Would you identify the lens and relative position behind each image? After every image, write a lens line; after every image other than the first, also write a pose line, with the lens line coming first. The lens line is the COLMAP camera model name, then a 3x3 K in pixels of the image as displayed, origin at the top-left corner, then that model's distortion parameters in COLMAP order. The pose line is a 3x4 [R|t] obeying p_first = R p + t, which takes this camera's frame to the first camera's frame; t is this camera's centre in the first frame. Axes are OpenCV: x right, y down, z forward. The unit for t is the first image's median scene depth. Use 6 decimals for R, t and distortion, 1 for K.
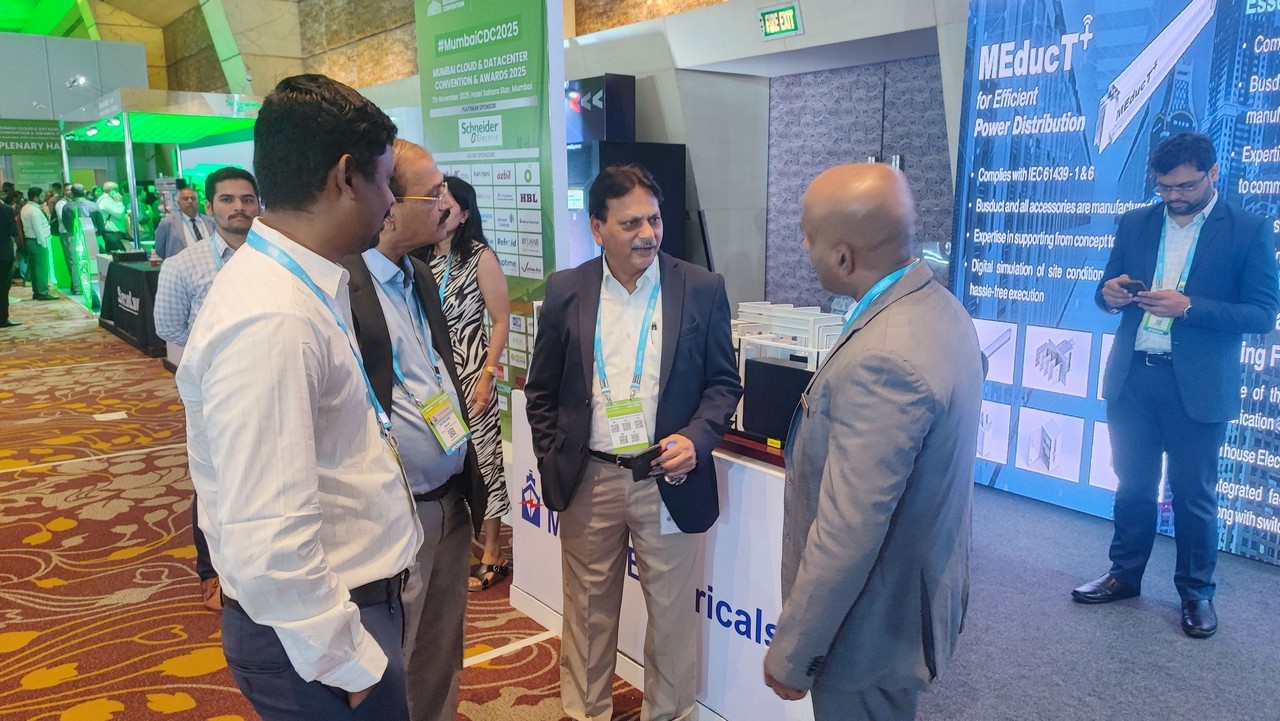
lens RADIAL K [[940.8, 0, 651.1], [0, 940.8, 359.4], [0, 0, 1]] dist [0.038007, -0.040469]
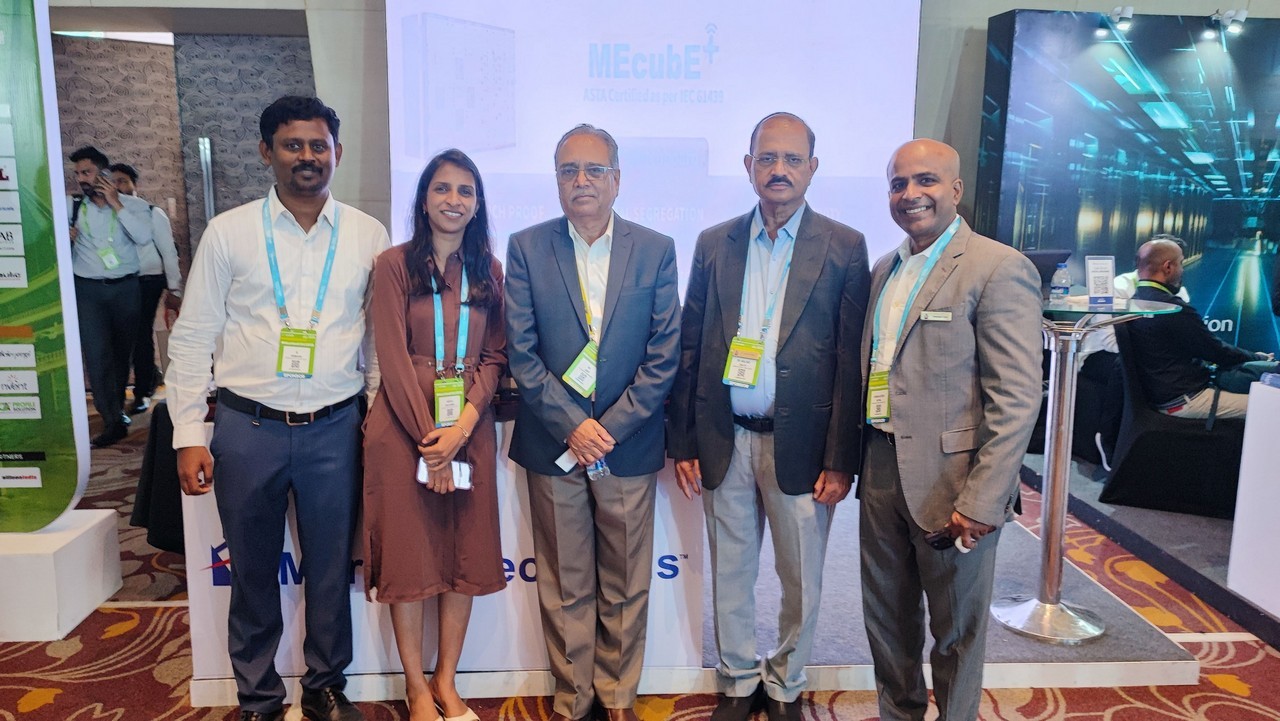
lens RADIAL K [[940.8, 0, 638.2], [0, 940.8, 352.0], [0, 0, 1]] dist [0.038007, -0.040469]
pose [[0.578825, -0.135990, 0.804033, -0.275790], [0.137468, 0.988158, 0.068168, -0.013812], [-0.803781, 0.071072, 0.590665, 0.127506]]
